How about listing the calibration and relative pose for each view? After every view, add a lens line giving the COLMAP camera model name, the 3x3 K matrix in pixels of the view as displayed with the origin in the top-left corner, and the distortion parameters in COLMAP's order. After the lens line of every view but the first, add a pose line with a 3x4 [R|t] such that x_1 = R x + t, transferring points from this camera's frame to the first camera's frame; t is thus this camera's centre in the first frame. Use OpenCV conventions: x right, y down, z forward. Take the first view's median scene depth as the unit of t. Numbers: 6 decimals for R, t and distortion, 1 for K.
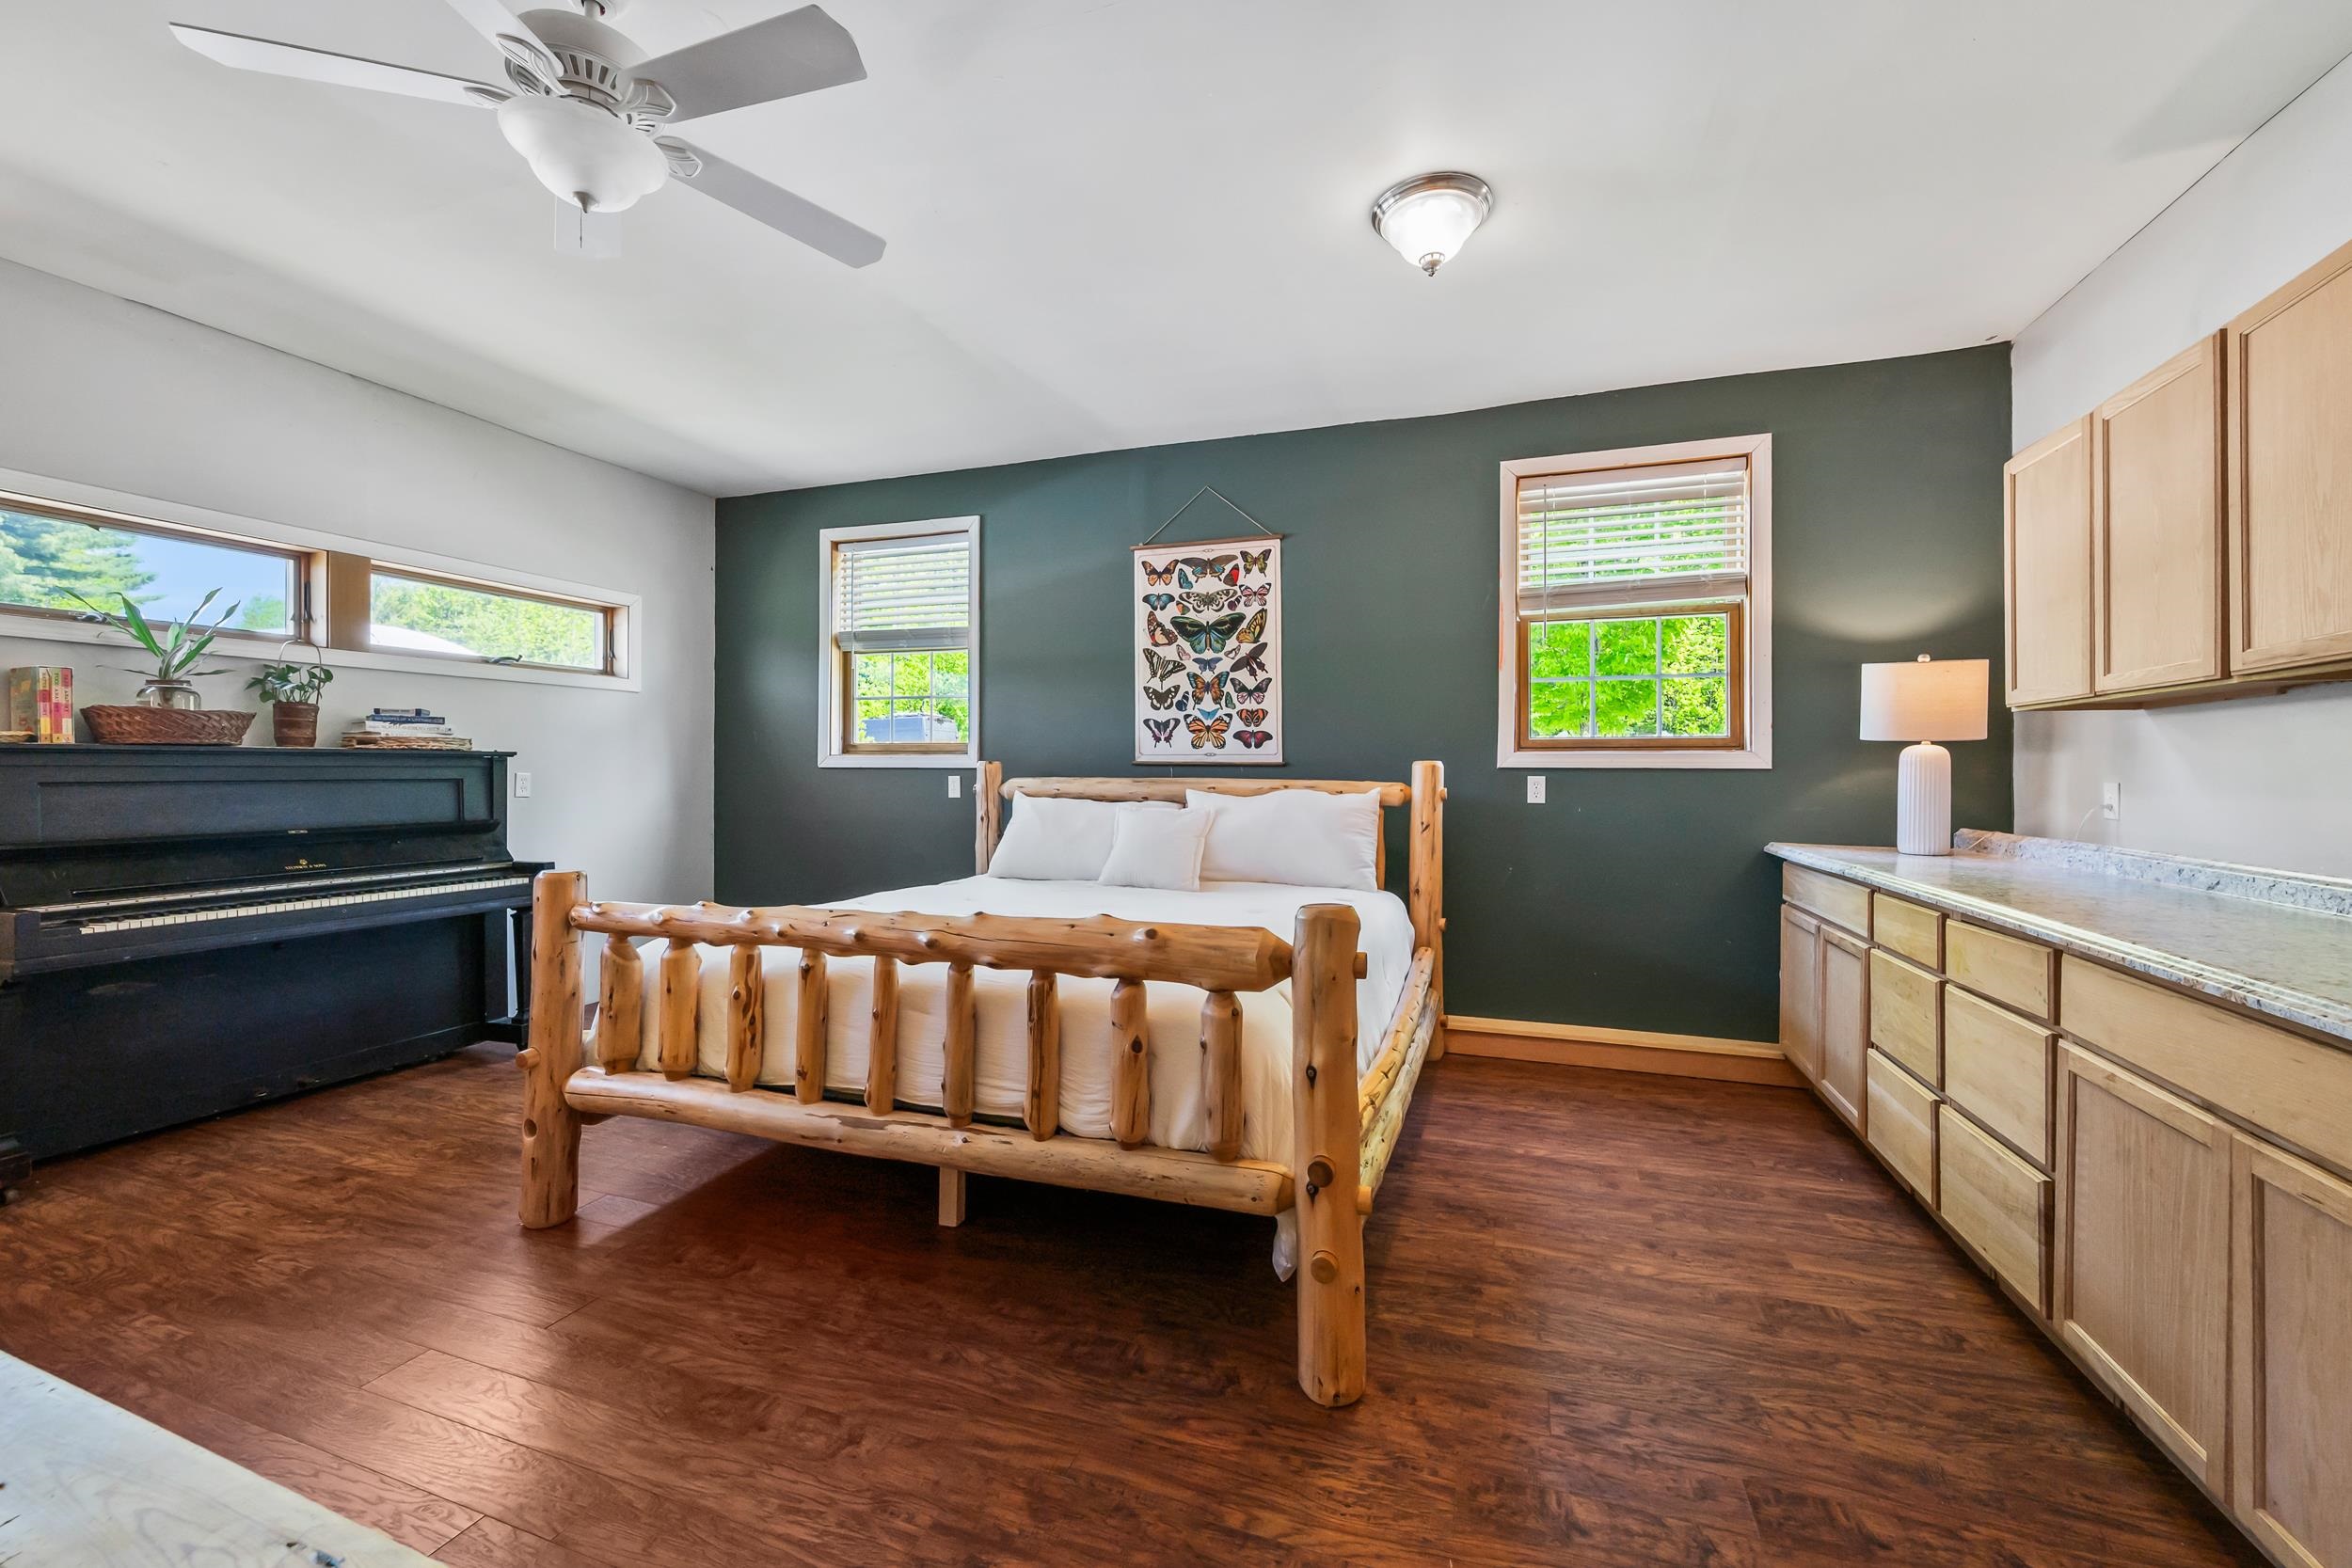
lens RADIAL K [[941.7, 0, 1184.4], [0, 941.7, 764.1], [0, 0, 1]] dist [-0.001900, 0.000407]
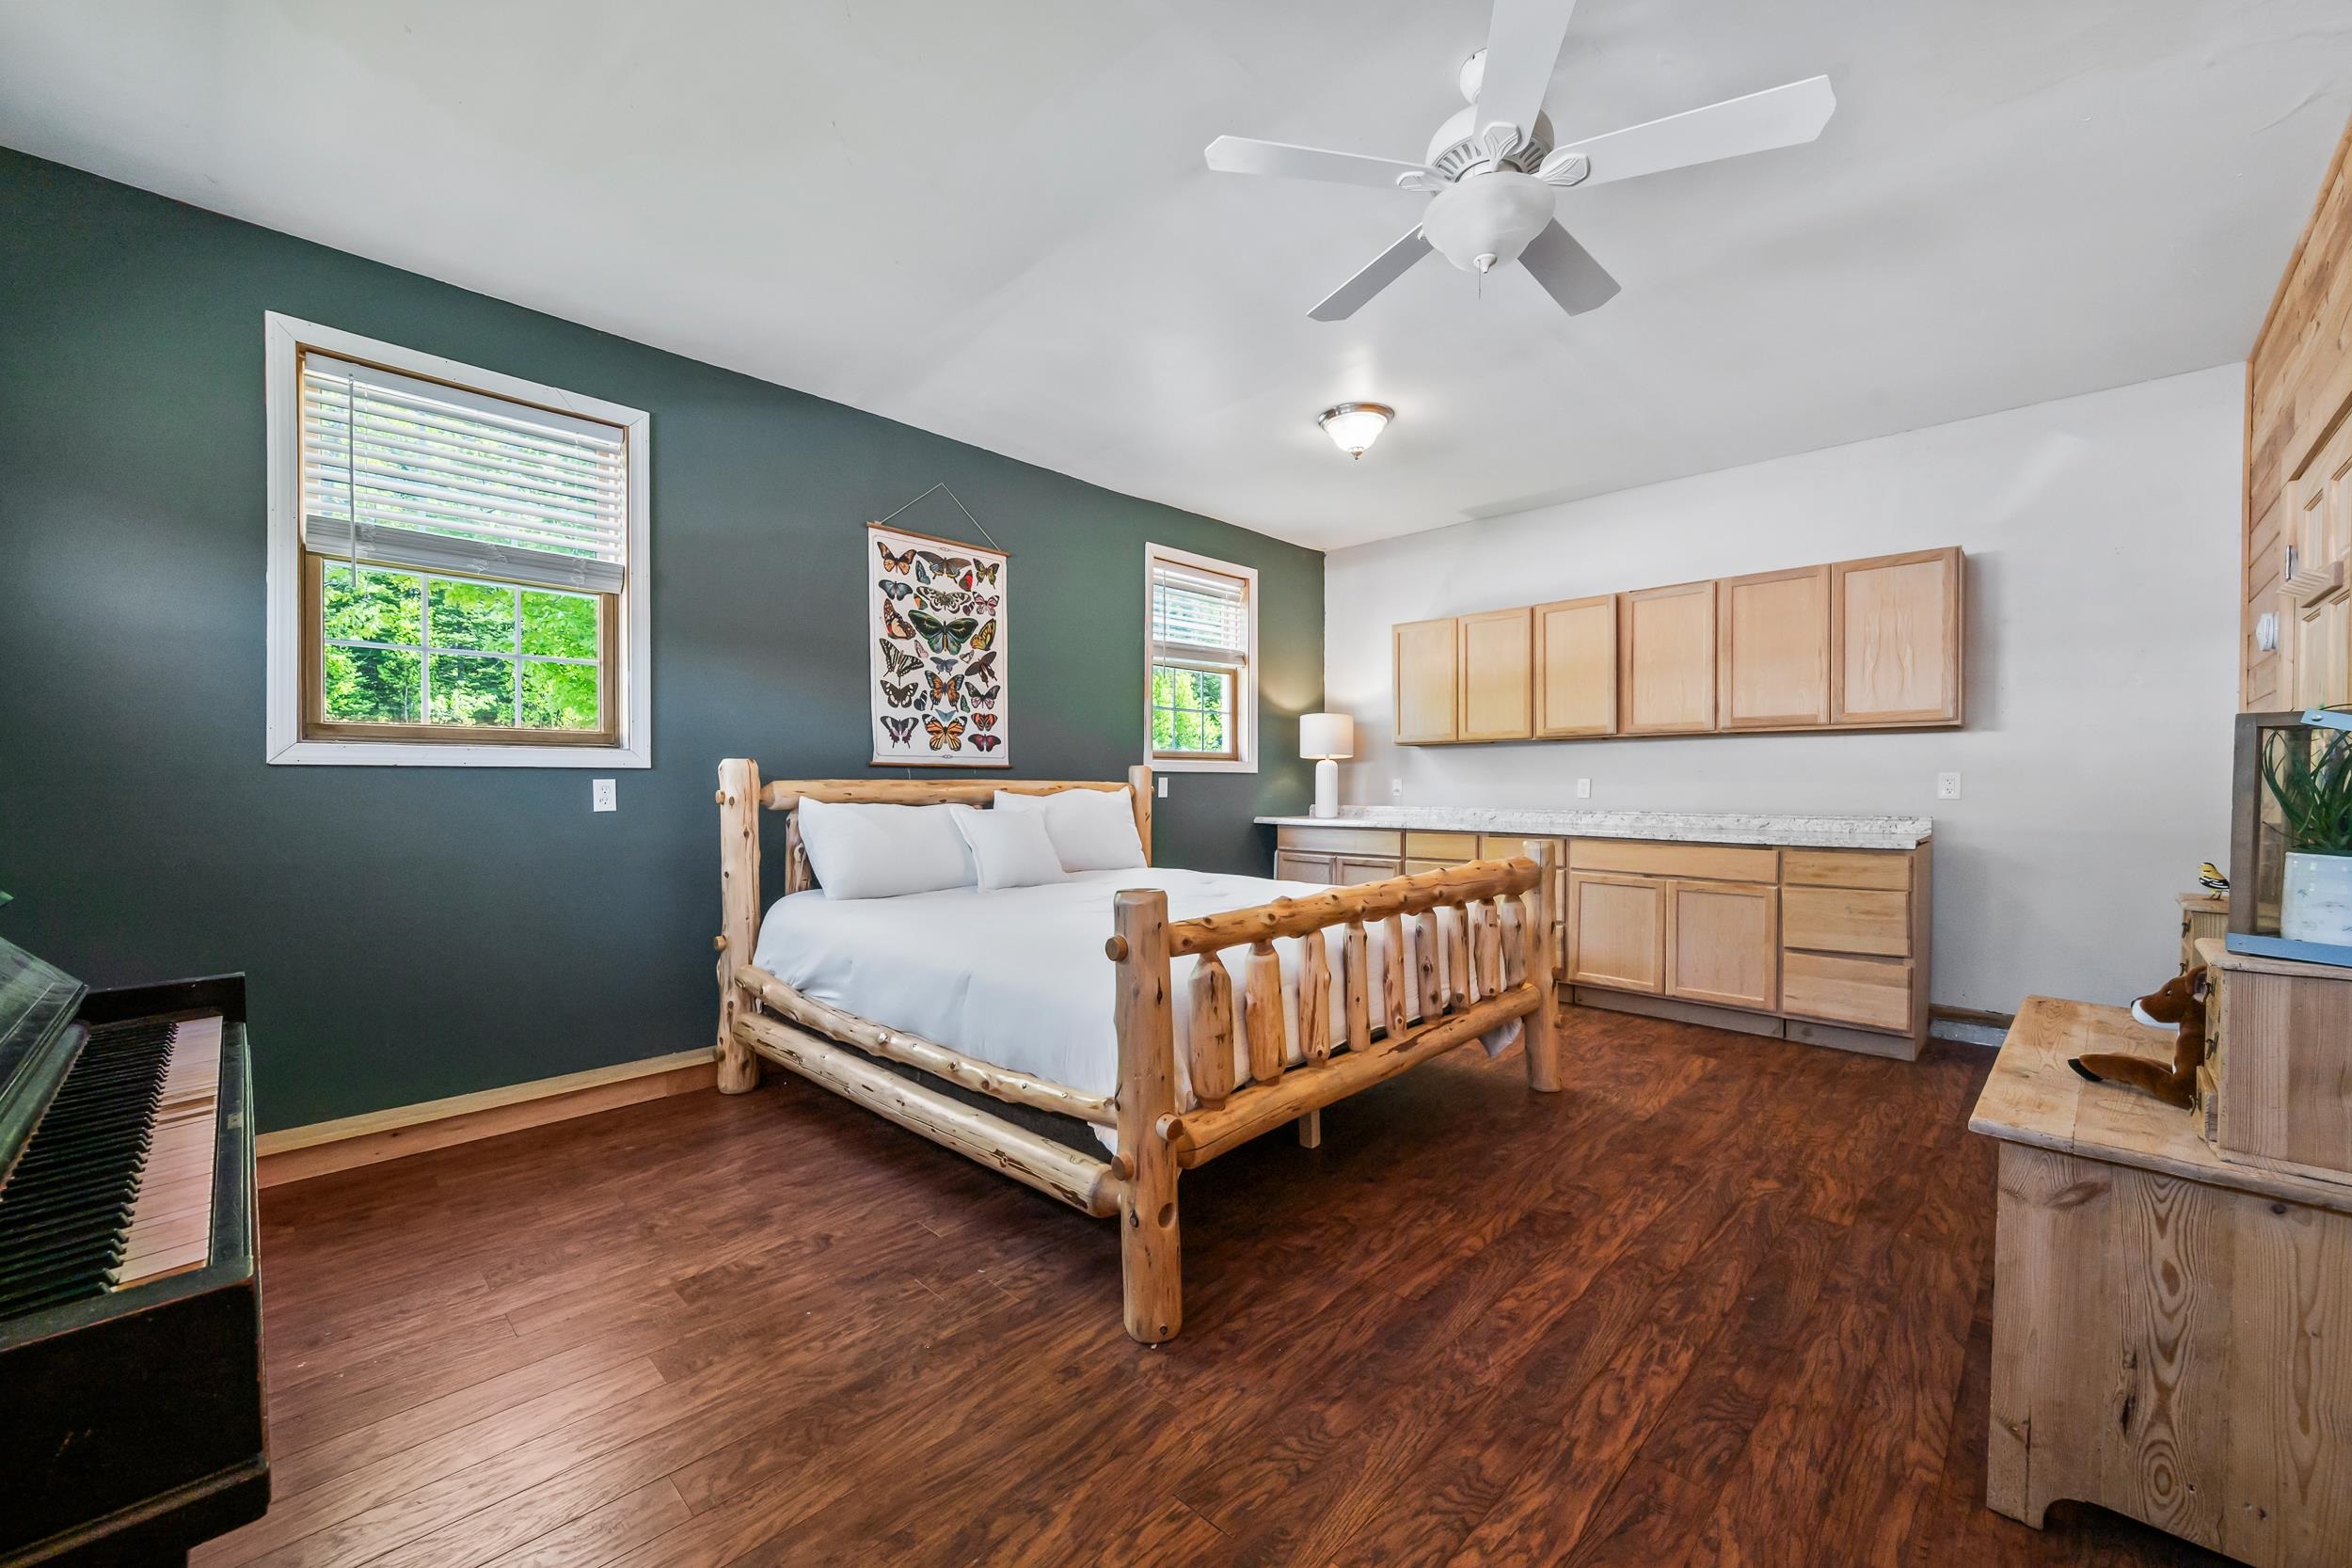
lens RADIAL K [[941.7, 0, 1186.2], [0, 941.7, 794.9], [0, 0, 1]] dist [-0.001900, 0.000407]
pose [[0.396202, -0.017178, 0.918003, -0.786779], [-0.006449, 0.999748, 0.021491, 0.007254], [-0.918141, -0.014435, 0.395992, 0.376192]]
